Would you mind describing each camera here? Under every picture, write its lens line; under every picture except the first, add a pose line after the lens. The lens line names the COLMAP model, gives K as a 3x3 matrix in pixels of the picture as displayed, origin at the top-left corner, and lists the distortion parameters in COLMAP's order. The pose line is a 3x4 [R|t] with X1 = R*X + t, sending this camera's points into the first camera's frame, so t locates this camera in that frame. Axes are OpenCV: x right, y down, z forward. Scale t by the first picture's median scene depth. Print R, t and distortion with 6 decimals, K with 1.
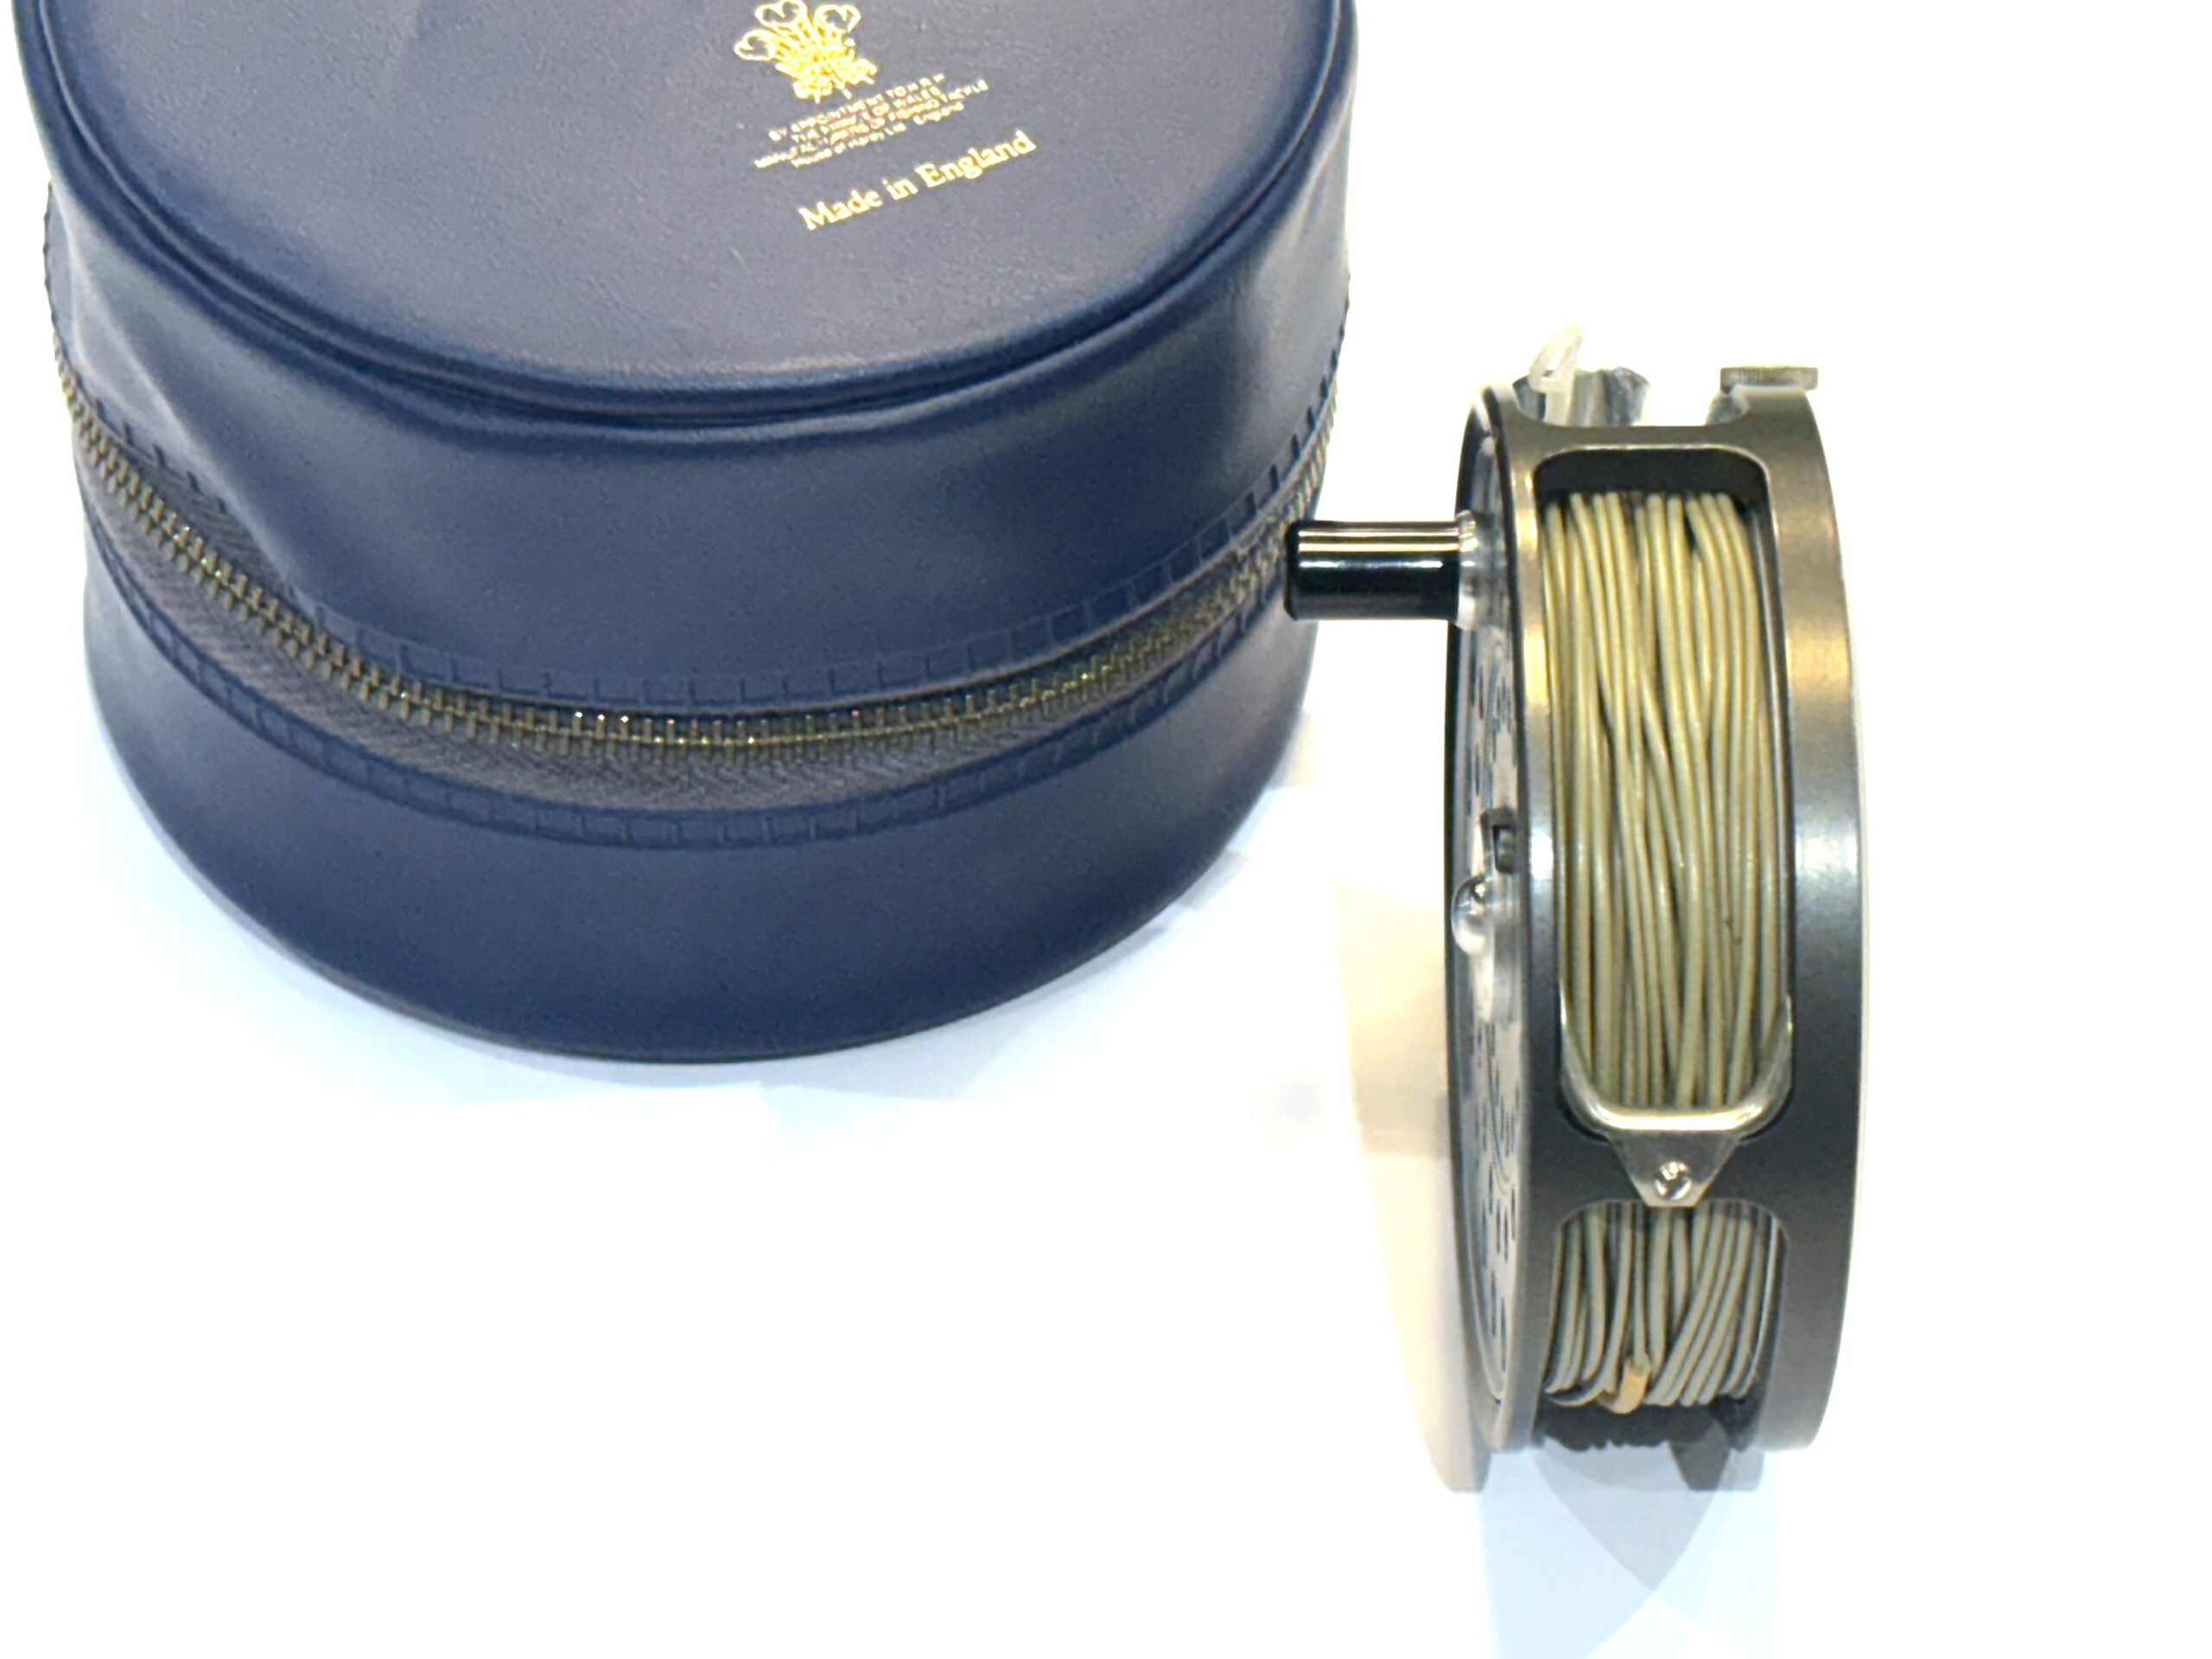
lens RADIAL K [[6246.6, 0, 1106.0], [0, 6246.6, 829.5], [0, 0, 1]] dist [0.220640, -1.138127]
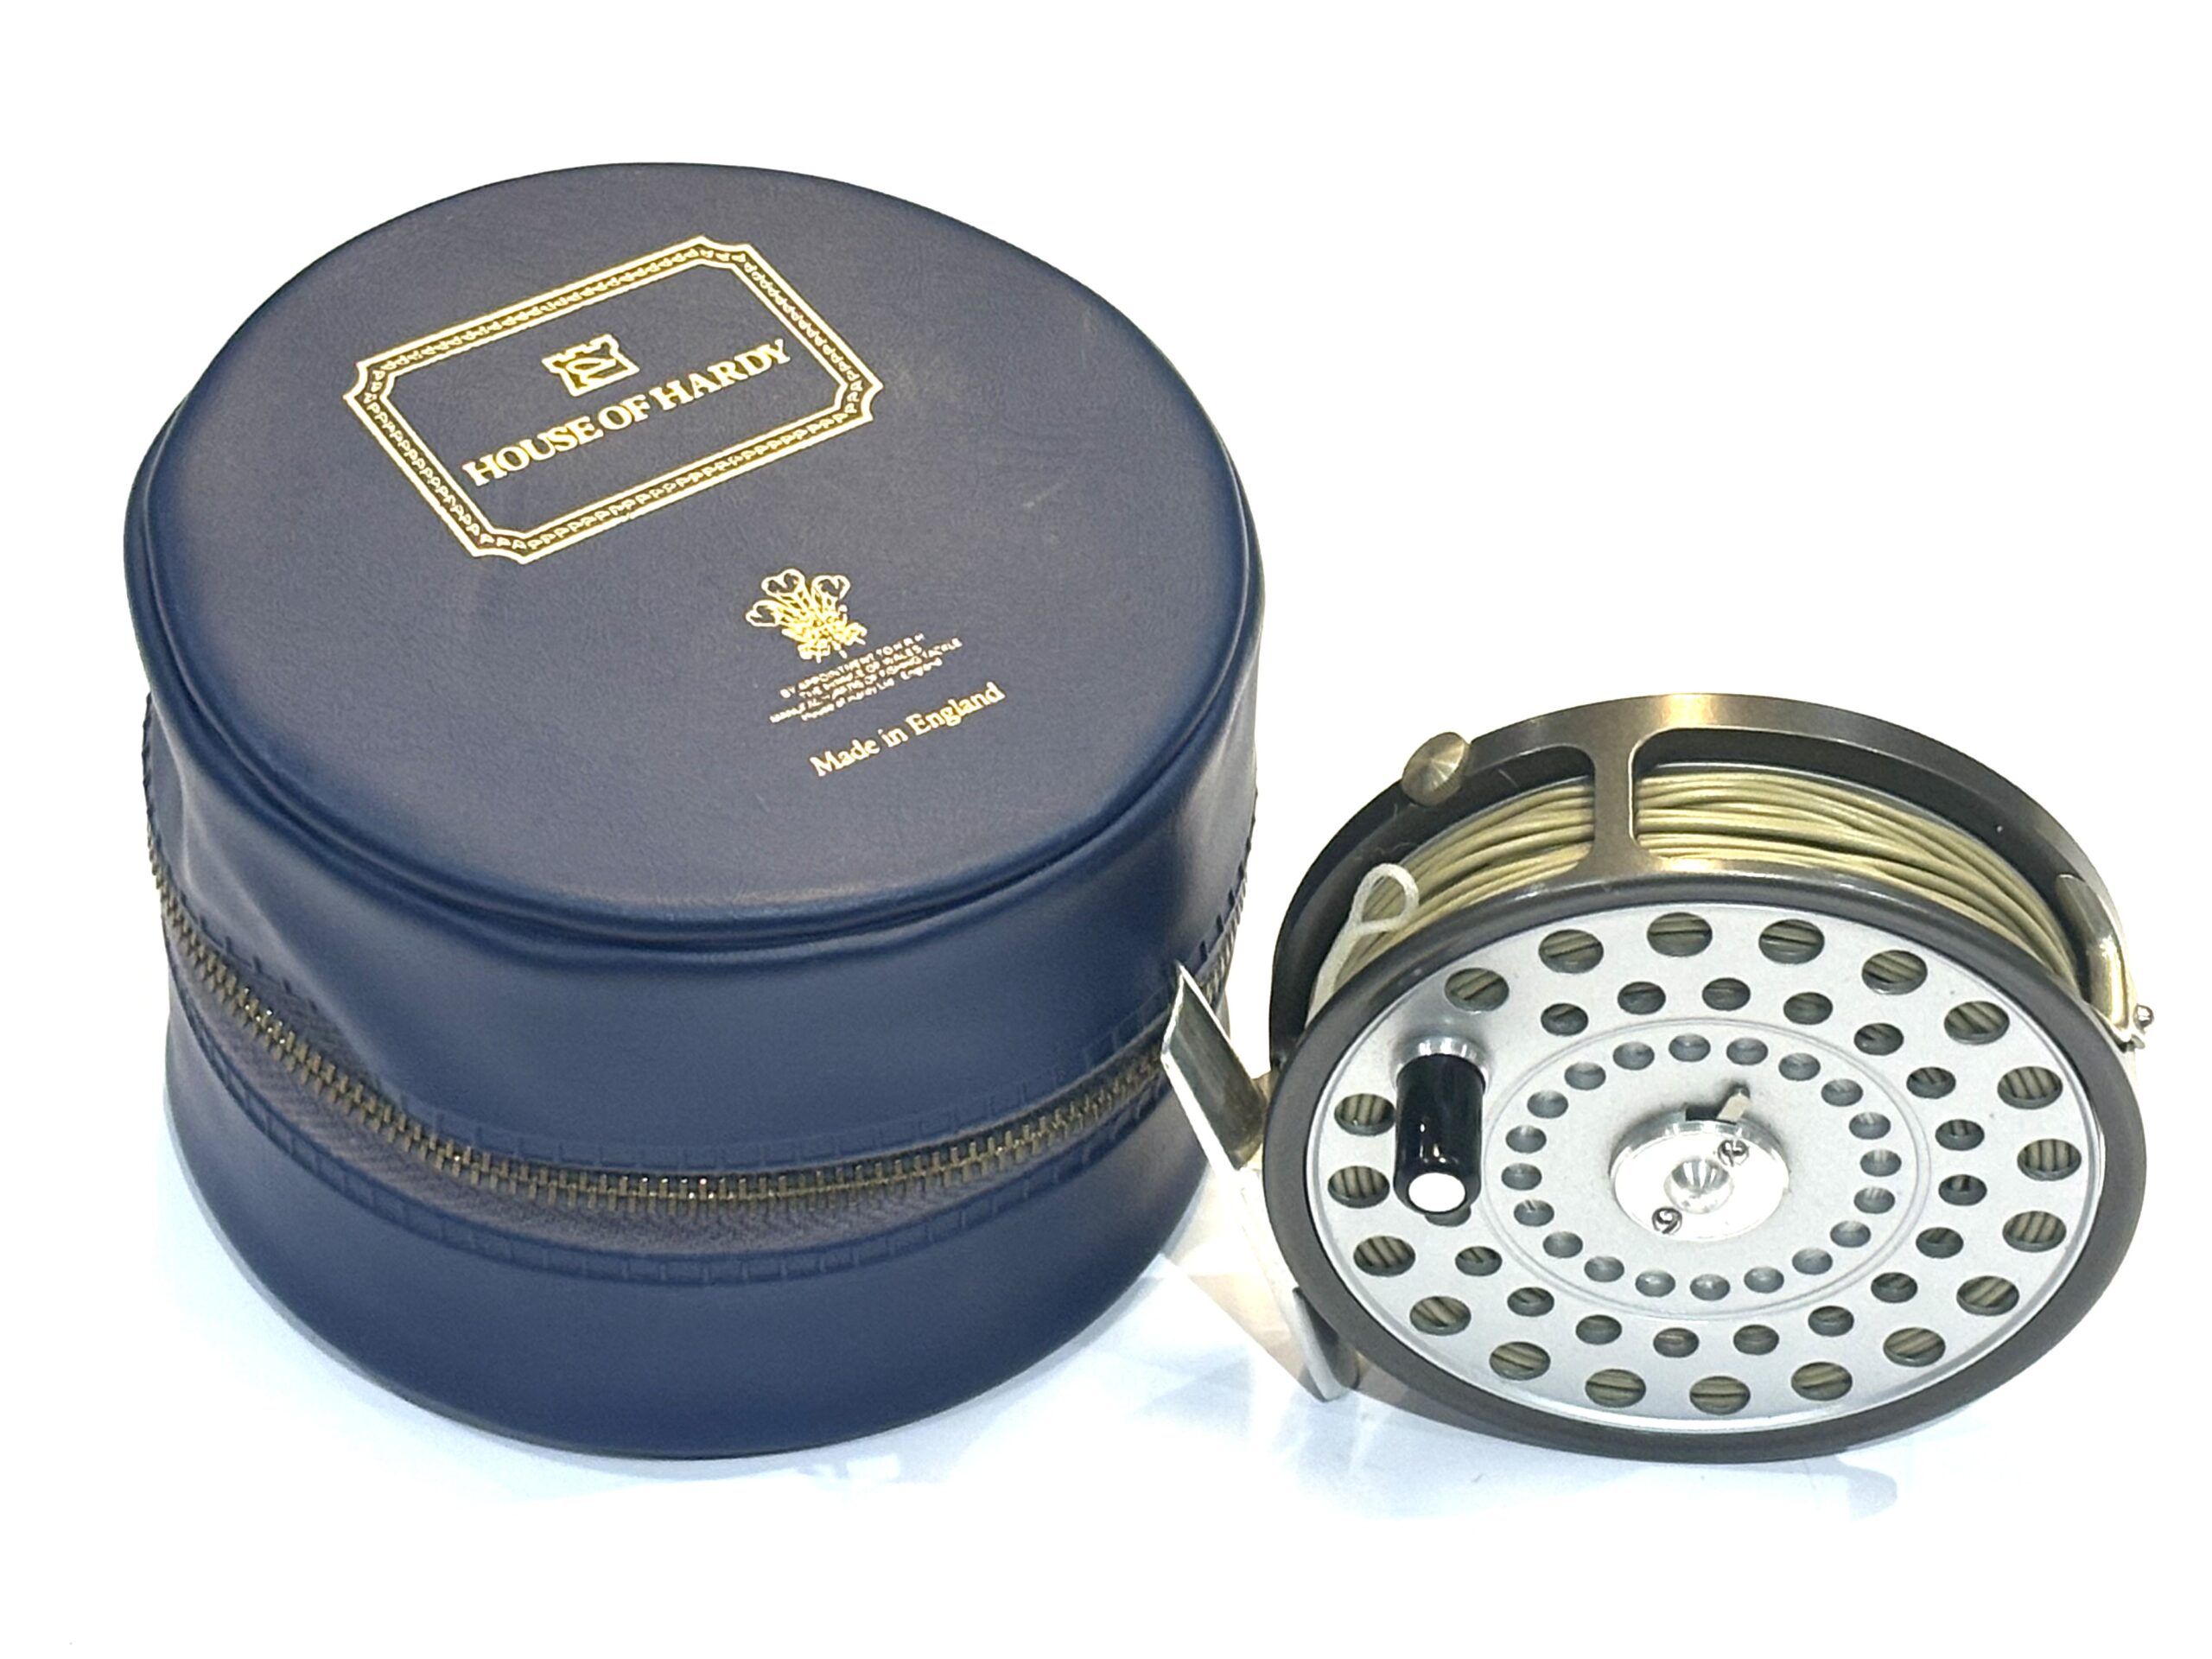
lens RADIAL K [[6246.6, 0, 1106.0], [0, 6246.6, 829.5], [0, 0, 1]] dist [0.220640, -1.138127]
pose [[0.998865, -0.028204, 0.038371, -0.037045], [0.029158, 0.999273, -0.024557, -0.052164], [-0.037651, 0.025647, 0.998962, -0.182604]]
